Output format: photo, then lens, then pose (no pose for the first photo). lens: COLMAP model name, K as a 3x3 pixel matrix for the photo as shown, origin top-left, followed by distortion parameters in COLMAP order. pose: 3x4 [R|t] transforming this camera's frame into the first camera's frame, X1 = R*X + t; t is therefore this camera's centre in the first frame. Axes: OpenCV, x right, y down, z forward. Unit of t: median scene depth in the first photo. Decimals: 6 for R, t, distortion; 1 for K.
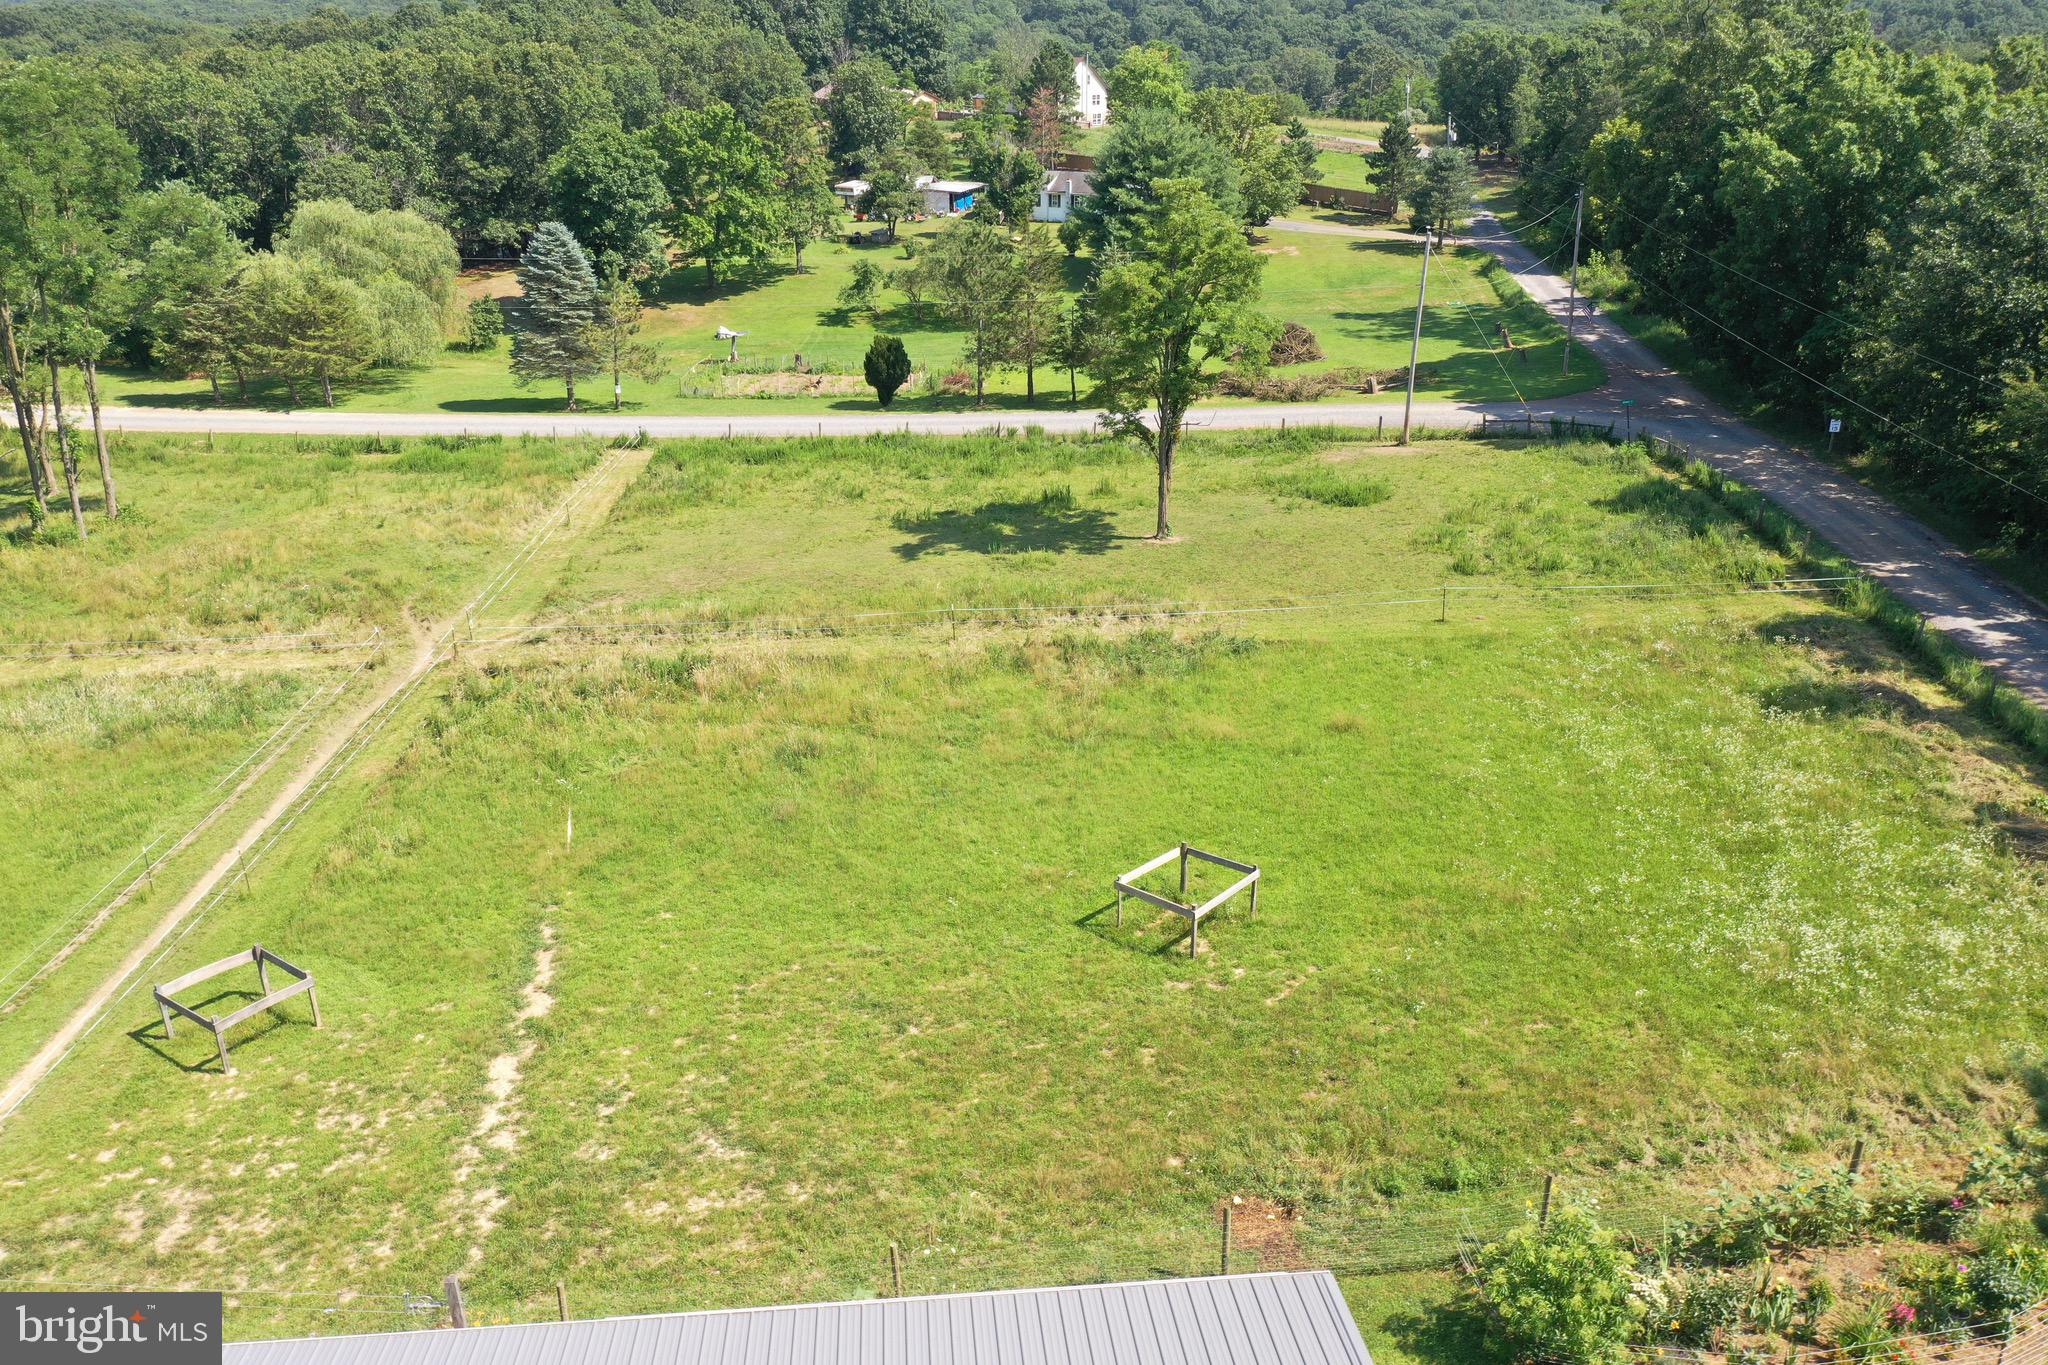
lens RADIAL K [[1606.1, 0, 1027.5], [0, 1606.1, 682.8], [0, 0, 1]] dist [-0.010229, 0.018164]
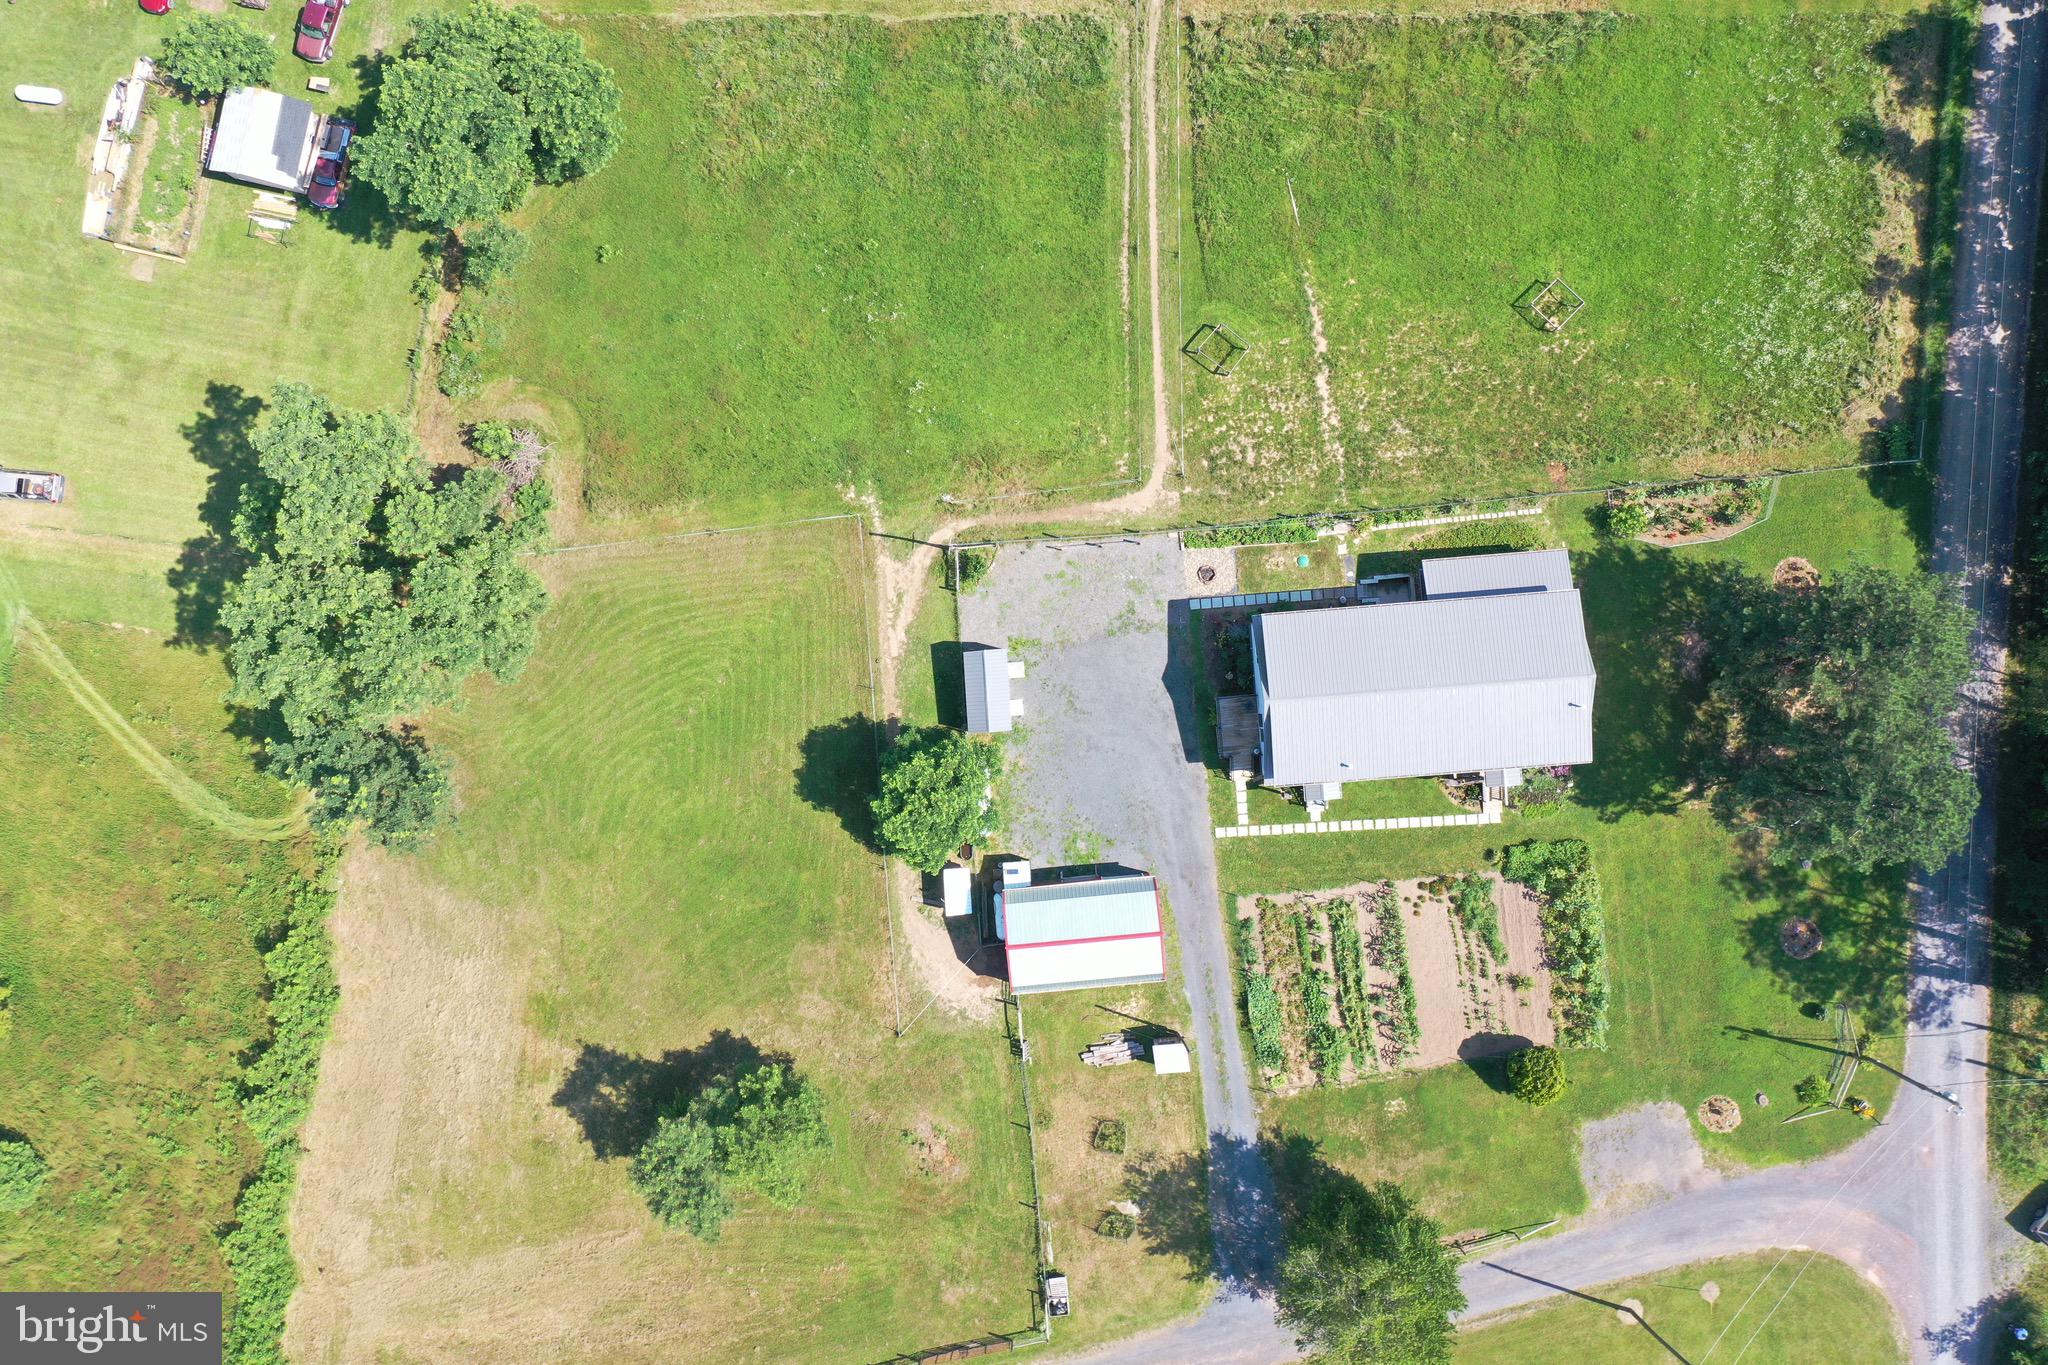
lens RADIAL K [[1606.1, 0, 1022.0], [0, 1606.1, 685.2], [0, 0, 1]] dist [-0.010229, 0.018164]
pose [[0.999881, 0.013718, -0.007081, -0.288809], [0.001051, 0.397148, 0.917754, -0.783593], [0.015402, -0.917652, 0.397086, -0.257147]]
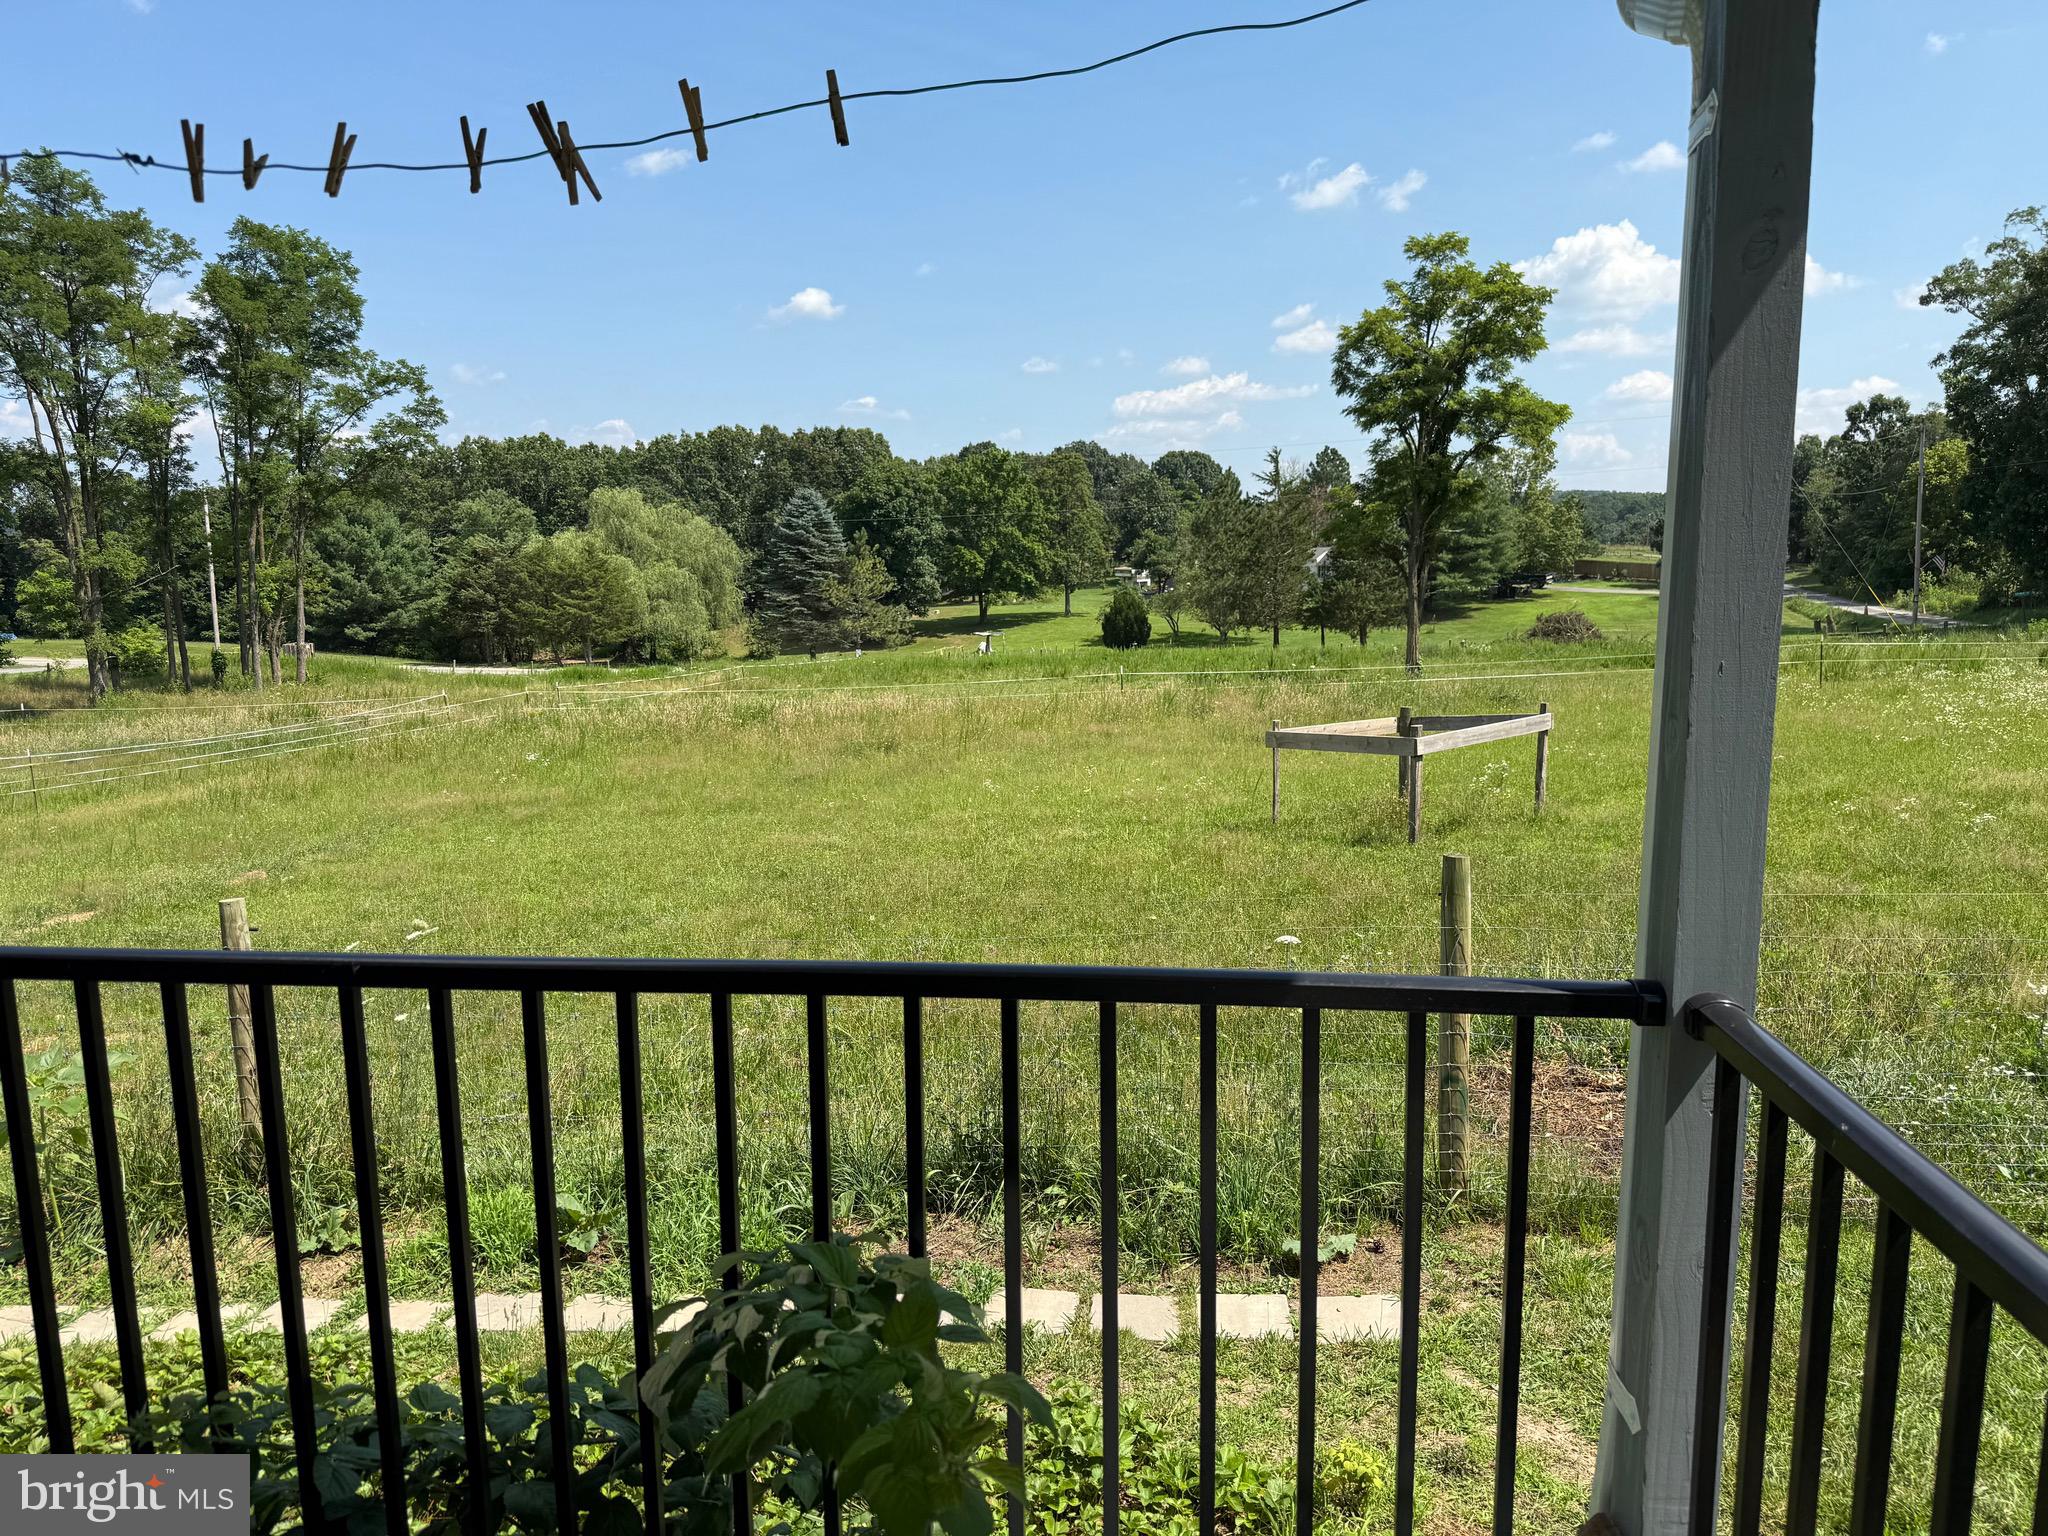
lens RADIAL K [[1440.1, 0, 1034.4], [0, 1440.1, 785.1], [0, 0, 1]] dist [0.040780, -0.058954]
pose [[0.980732, 0.026803, -0.193511, 0.026683], [-0.072500, 0.969742, -0.233118, 0.096058], [0.181408, 0.242656, 0.953000, 0.190665]]
